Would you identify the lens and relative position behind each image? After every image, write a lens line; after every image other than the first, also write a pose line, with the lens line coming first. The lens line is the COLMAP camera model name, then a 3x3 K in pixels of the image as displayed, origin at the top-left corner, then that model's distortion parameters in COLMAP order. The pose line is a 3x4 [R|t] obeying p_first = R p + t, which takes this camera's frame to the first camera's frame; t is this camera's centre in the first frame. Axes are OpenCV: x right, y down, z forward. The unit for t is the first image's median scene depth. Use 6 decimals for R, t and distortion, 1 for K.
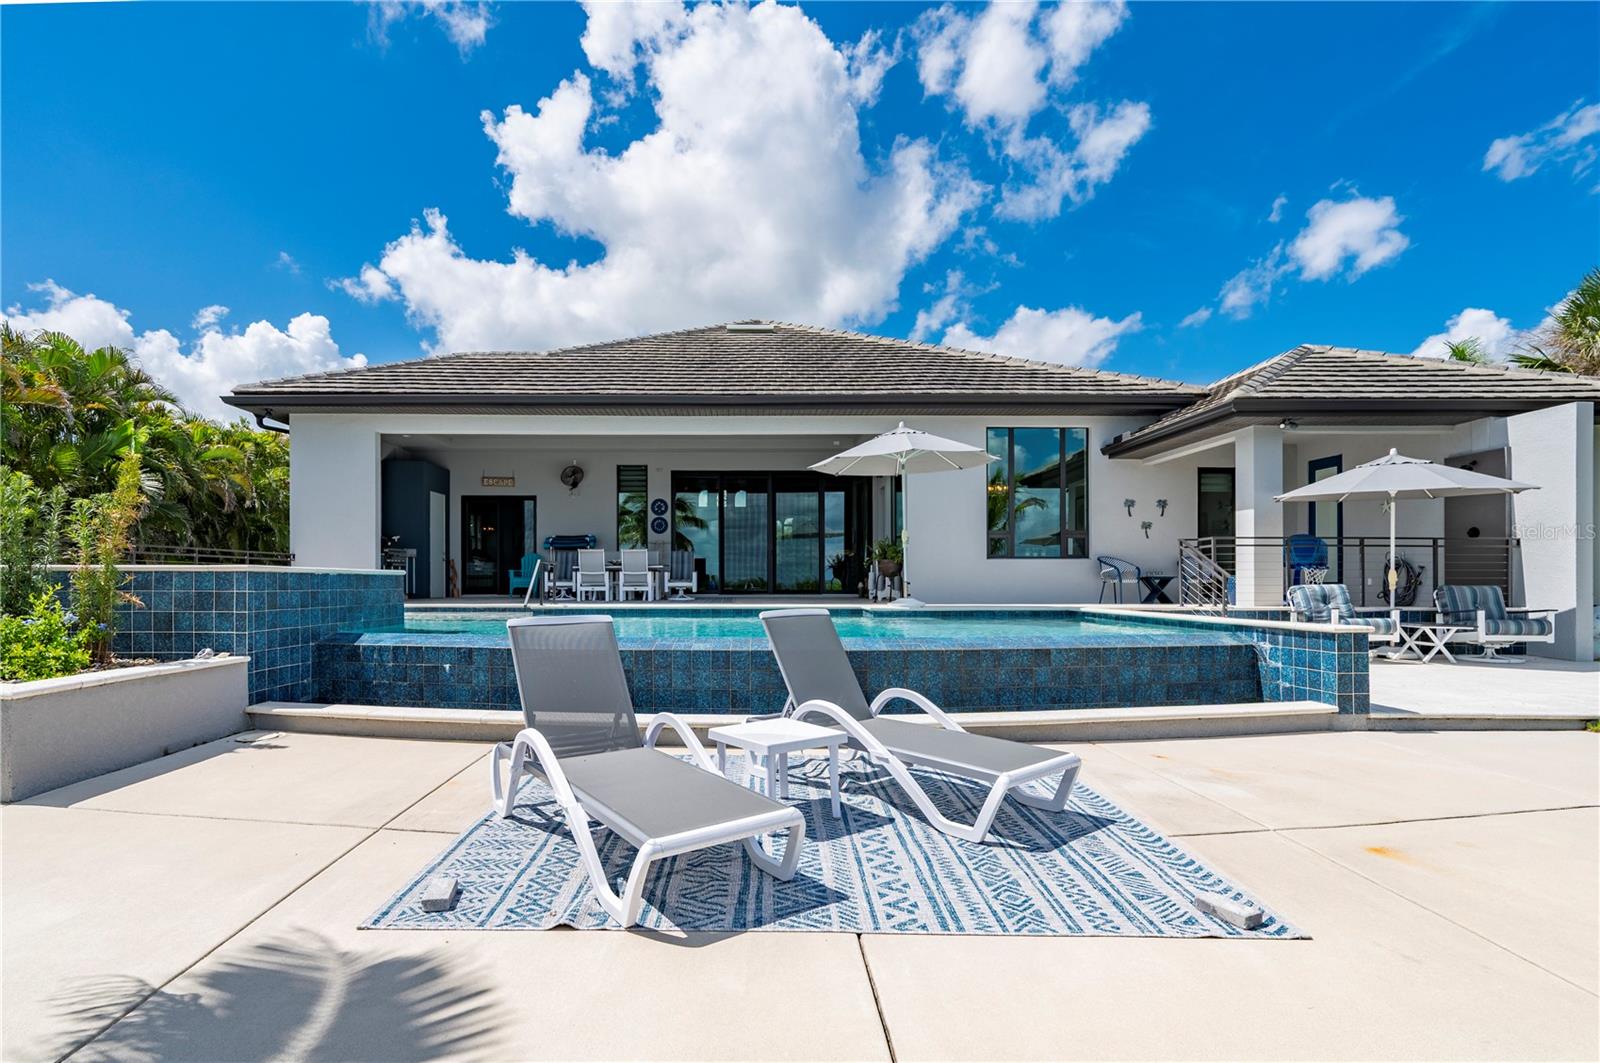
lens RADIAL K [[803.7, 0, 782.6], [0, 803.7, 601.6], [0, 0, 1]] dist [-0.000211, 0.003708]
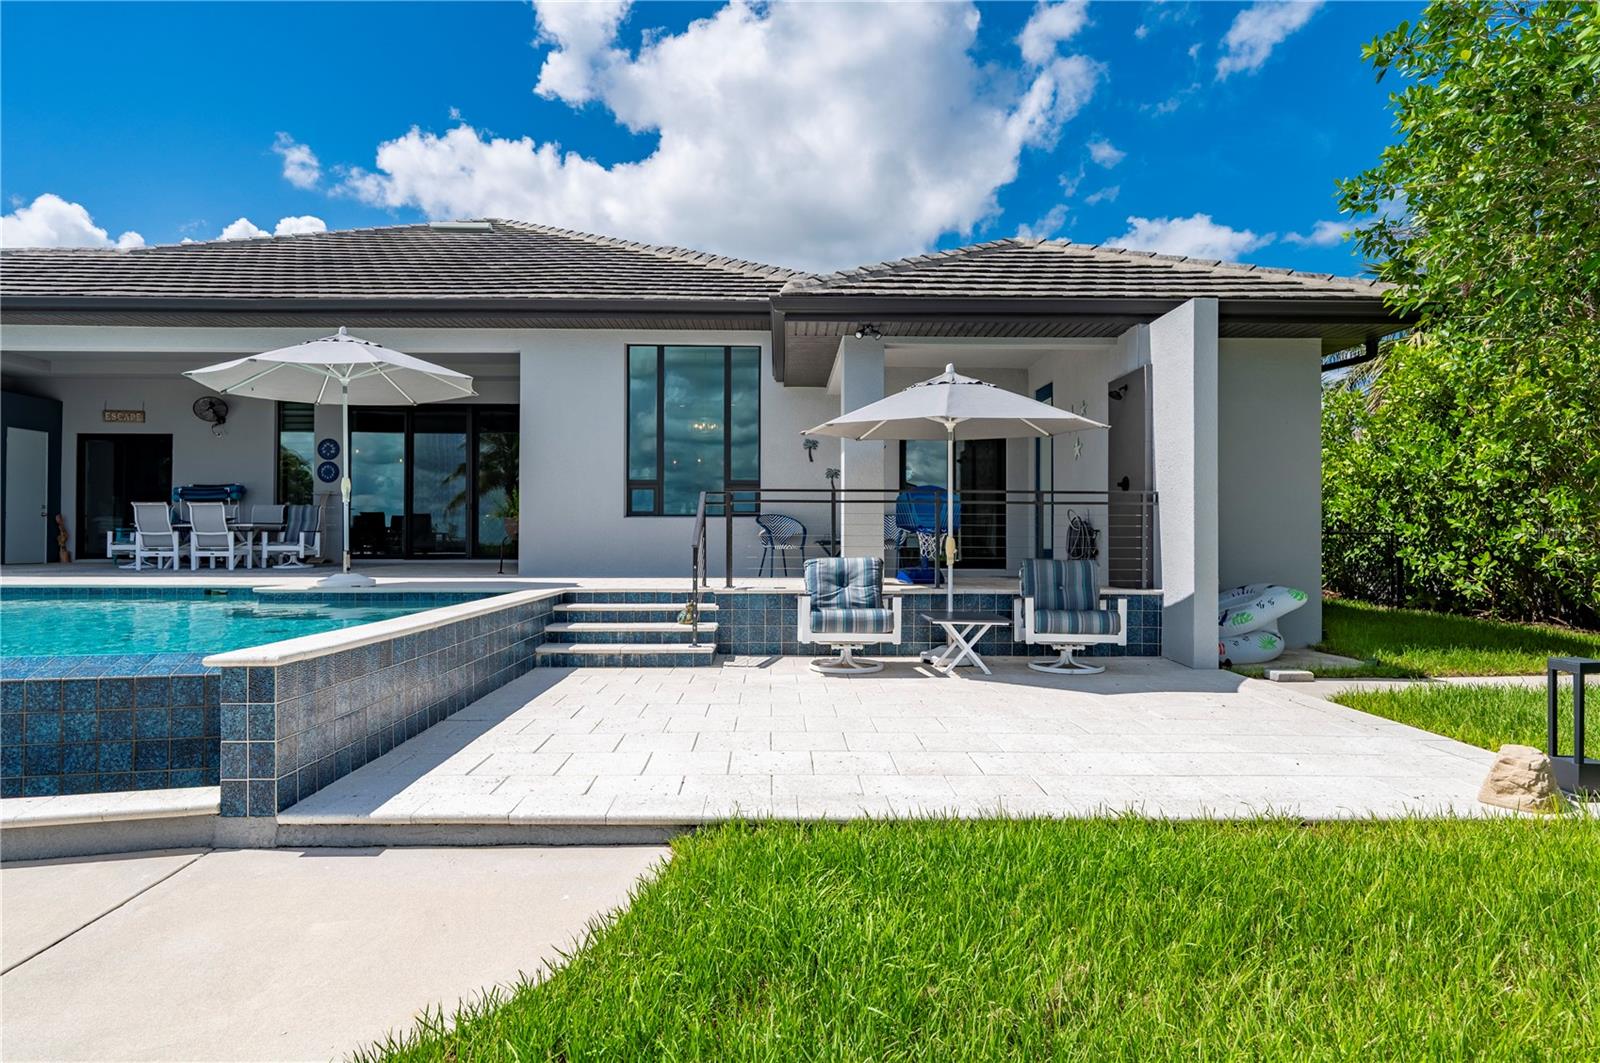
lens RADIAL K [[899.7, 0, 839.6], [0, 899.7, 535.3], [0, 0, 1]] dist [0.007667, -0.003136]
pose [[1.000000, 0.000814, 0.000367, 0.467362], [-0.000805, 0.999735, -0.023012, -0.016535], [-0.000385, 0.023012, 0.999735, 0.154147]]
